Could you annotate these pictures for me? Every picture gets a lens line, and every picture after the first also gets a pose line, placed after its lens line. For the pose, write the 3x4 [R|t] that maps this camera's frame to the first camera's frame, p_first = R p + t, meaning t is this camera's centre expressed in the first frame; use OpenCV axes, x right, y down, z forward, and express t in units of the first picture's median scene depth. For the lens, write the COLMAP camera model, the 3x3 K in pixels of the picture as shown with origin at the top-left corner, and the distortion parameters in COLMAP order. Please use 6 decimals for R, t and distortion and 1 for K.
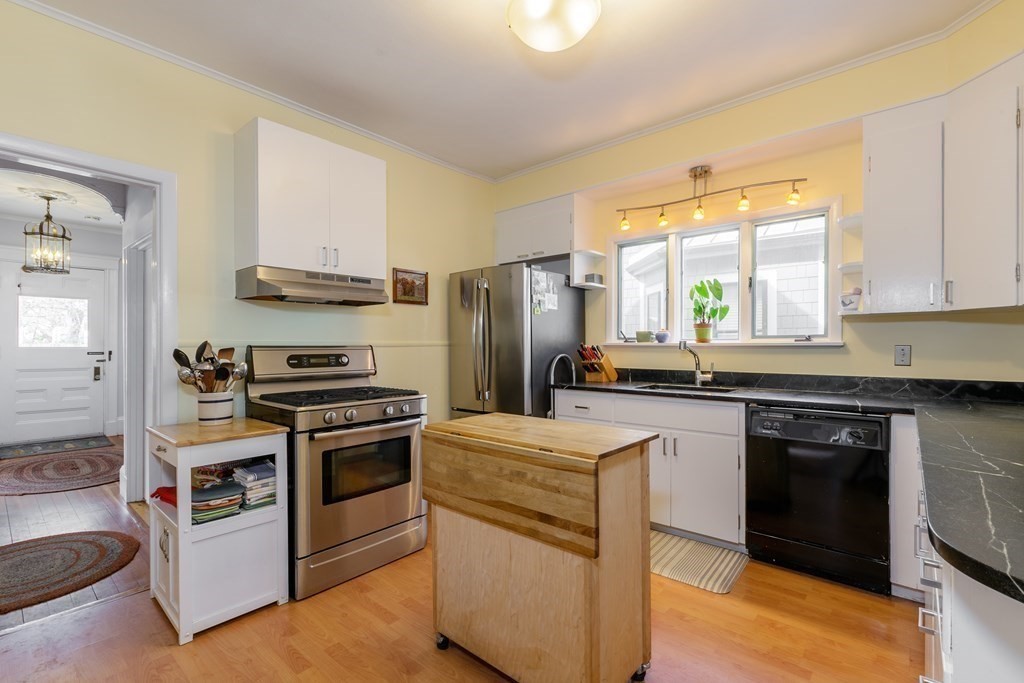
lens RADIAL K [[459.9, 0, 510.3], [0, 459.9, 345.6], [0, 0, 1]] dist [-0.001274, -0.000708]
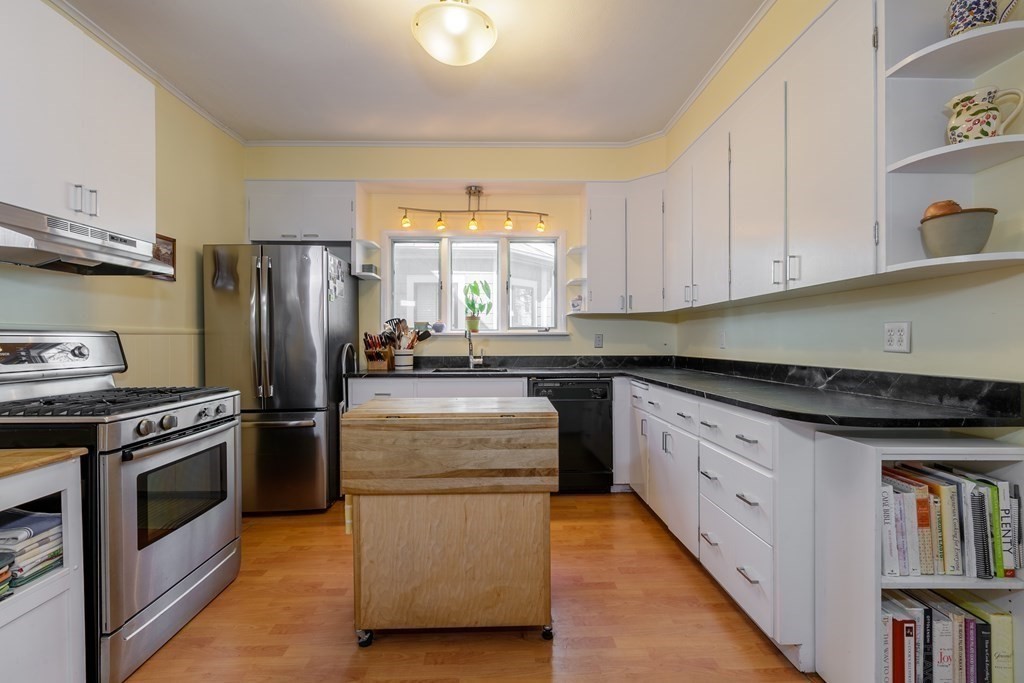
lens RADIAL K [[459.9, 0, 503.1], [0, 459.9, 340.4], [0, 0, 1]] dist [-0.001274, -0.000708]
pose [[0.736360, -0.001255, 0.676588, -0.454156], [0.001506, 0.999999, 0.000216, 0.019373], [-0.676588, 0.000860, 0.736361, 0.080277]]
